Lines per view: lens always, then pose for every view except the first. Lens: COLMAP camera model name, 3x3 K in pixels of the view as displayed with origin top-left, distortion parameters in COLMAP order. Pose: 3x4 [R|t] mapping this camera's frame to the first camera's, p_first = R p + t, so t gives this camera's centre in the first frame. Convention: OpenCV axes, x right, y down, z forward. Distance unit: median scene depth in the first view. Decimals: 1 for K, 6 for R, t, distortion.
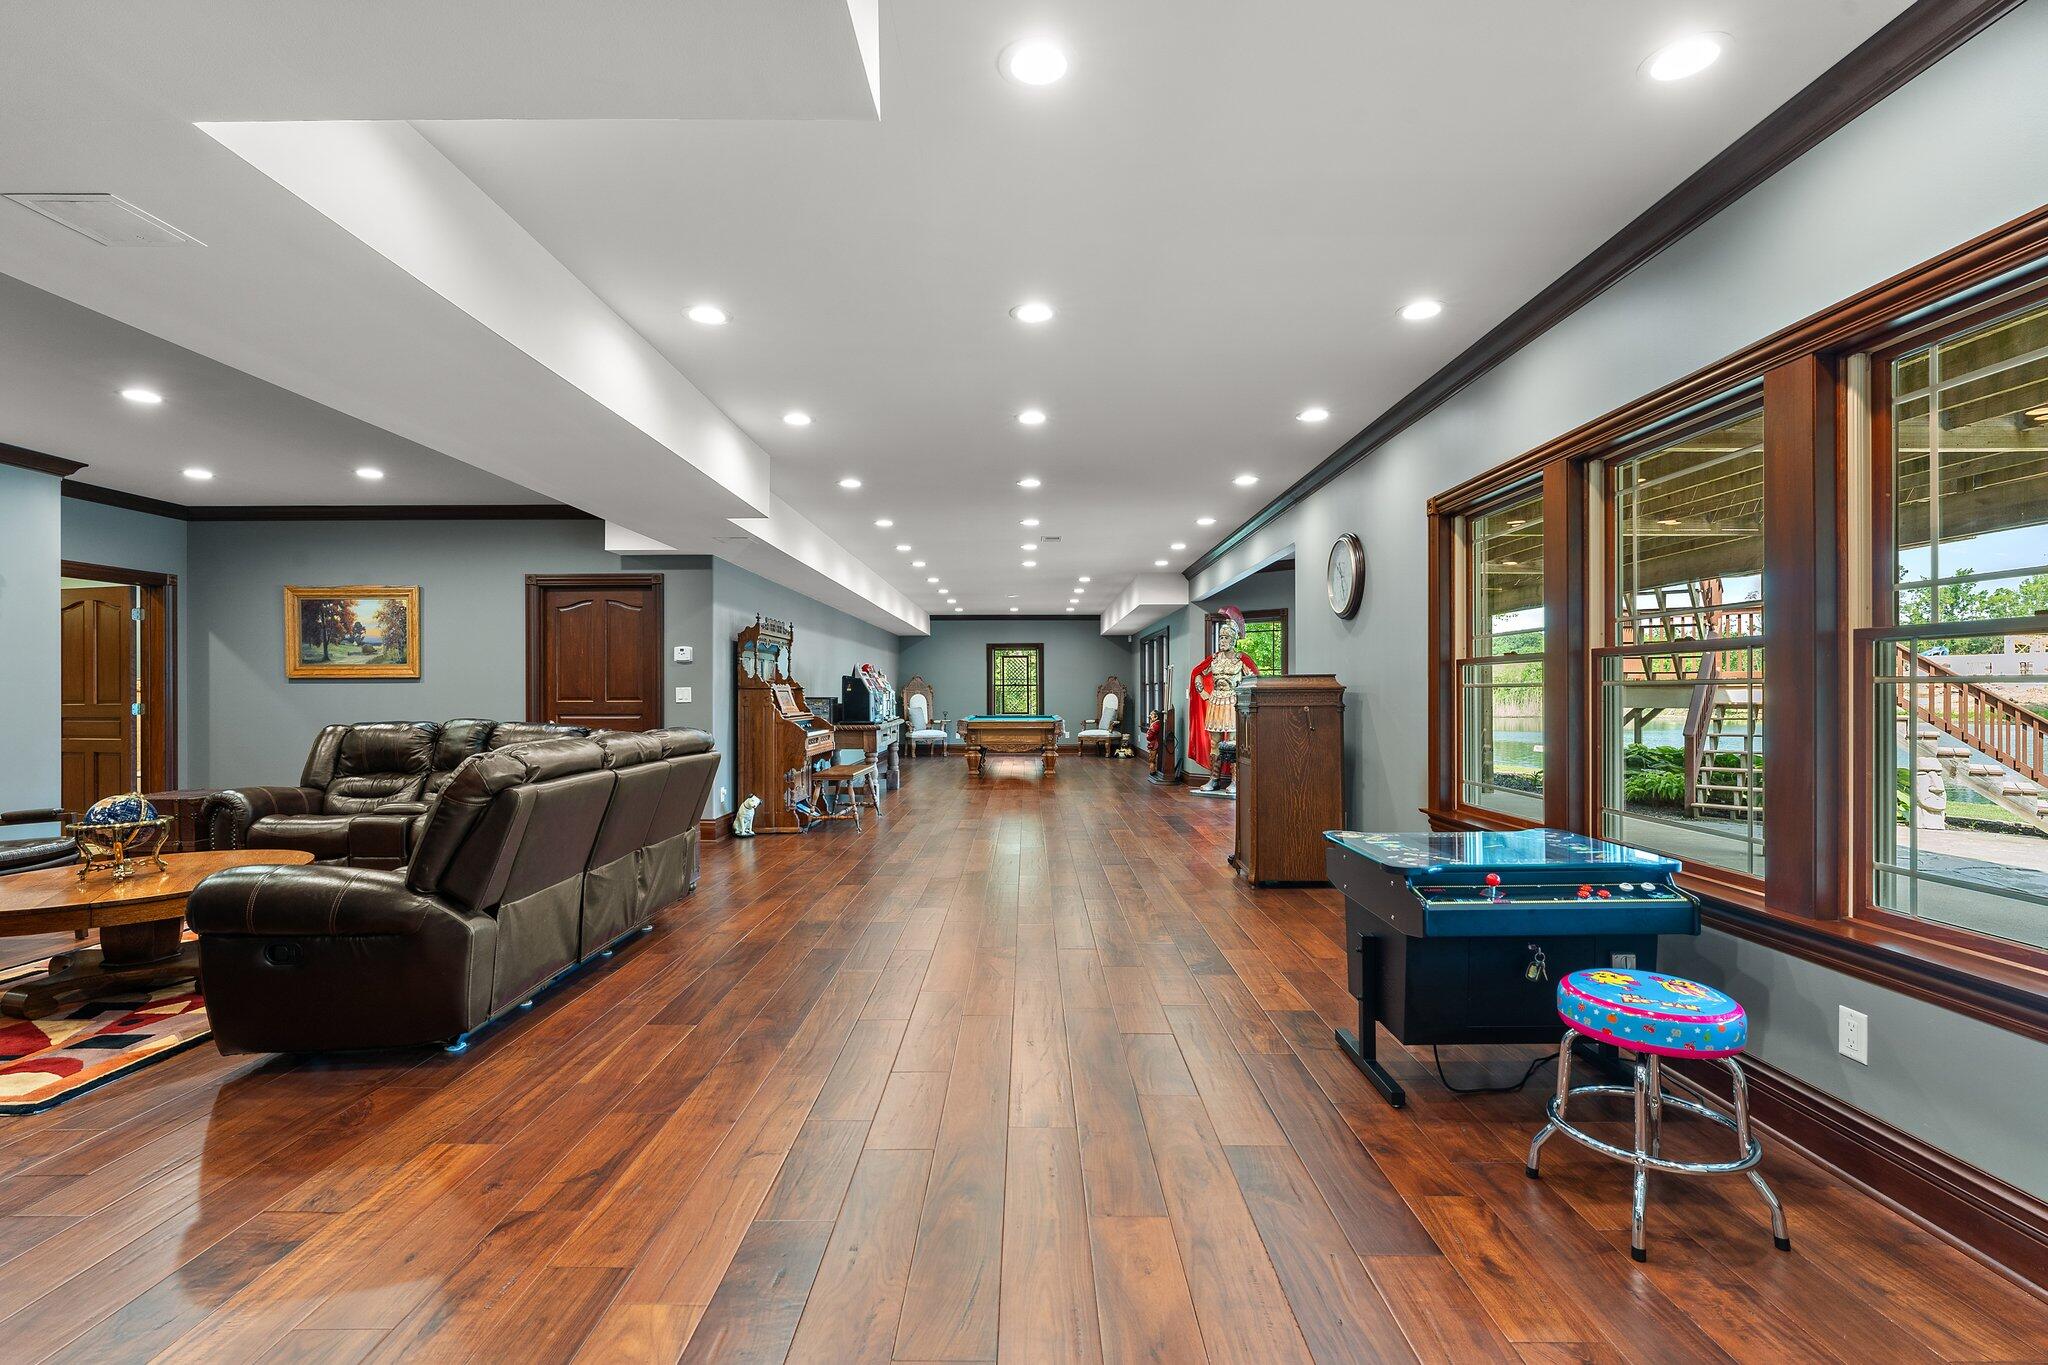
lens RADIAL K [[950.3, 0, 1024.0], [0, 950.3, 682.5], [0, 0, 1]] dist [-0.000653, -0.000056]
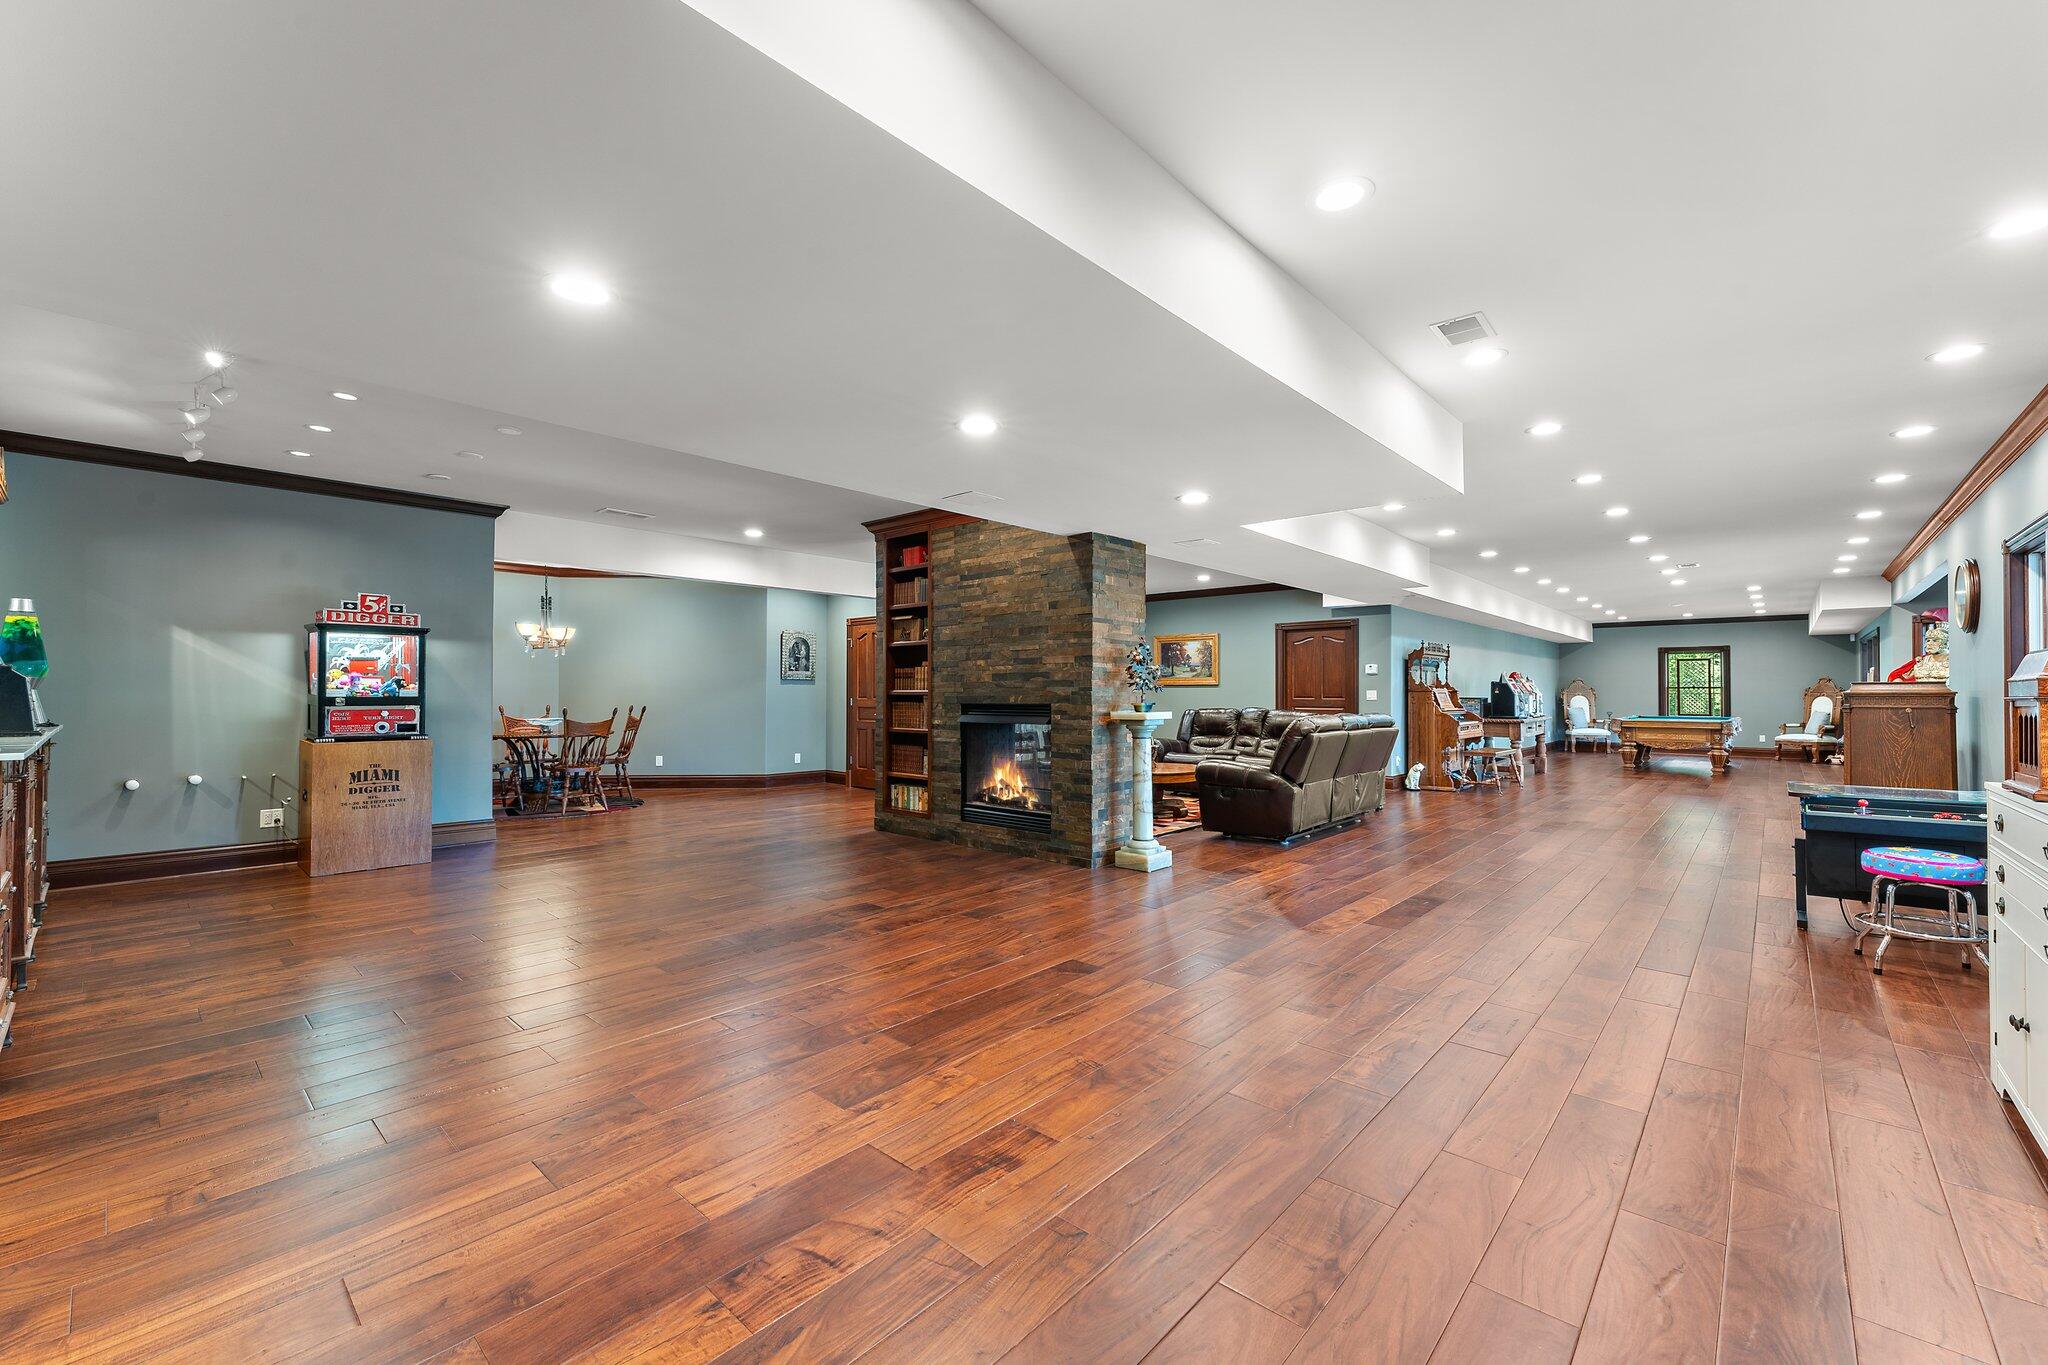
lens RADIAL K [[838.4, 0, 1016.9], [0, 838.4, 689.6], [0, 0, 1]] dist [0.003255, 0.000145]
pose [[0.747644, 0.001622, -0.664097, 0.115373], [0.002766, 0.999981, 0.005556, -0.005274], [0.664094, -0.005991, 0.747625, -0.396360]]
